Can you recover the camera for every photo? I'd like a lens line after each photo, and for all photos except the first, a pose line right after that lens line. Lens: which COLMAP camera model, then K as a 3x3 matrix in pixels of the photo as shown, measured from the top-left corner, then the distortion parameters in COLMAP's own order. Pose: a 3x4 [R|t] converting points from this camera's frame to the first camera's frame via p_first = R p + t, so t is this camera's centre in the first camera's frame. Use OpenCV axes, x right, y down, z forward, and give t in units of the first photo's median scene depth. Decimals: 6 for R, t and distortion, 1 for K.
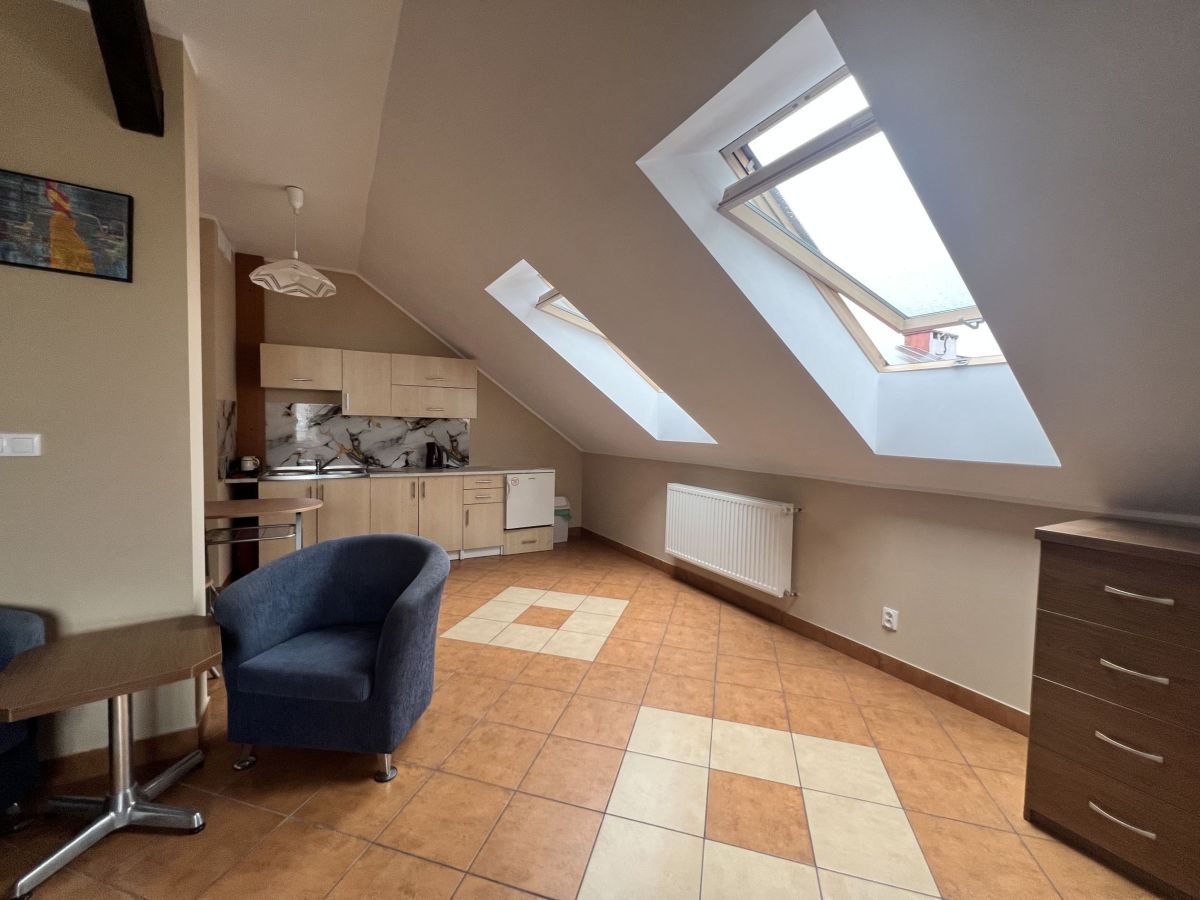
lens RADIAL K [[478.7, 0, 595.0], [0, 478.7, 444.9], [0, 0, 1]] dist [-0.002578, -0.000239]
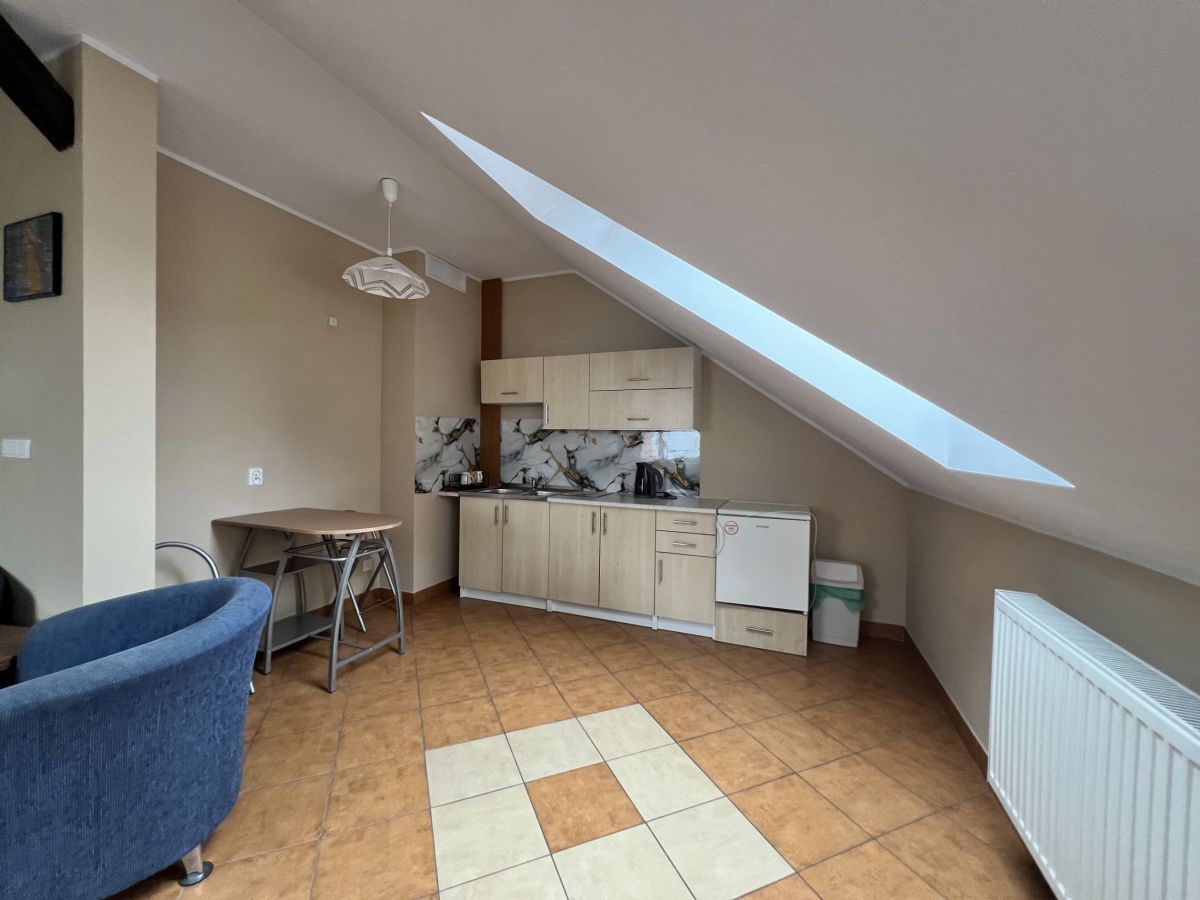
lens RADIAL K [[478.7, 0, 595.0], [0, 478.7, 444.9], [0, 0, 1]] dist [-0.002578, -0.000239]
pose [[0.629474, -0.004189, -0.777010, 0.215712], [-0.033212, 0.998927, -0.032291, -0.006462], [0.776311, 0.046132, 0.628659, 0.475792]]
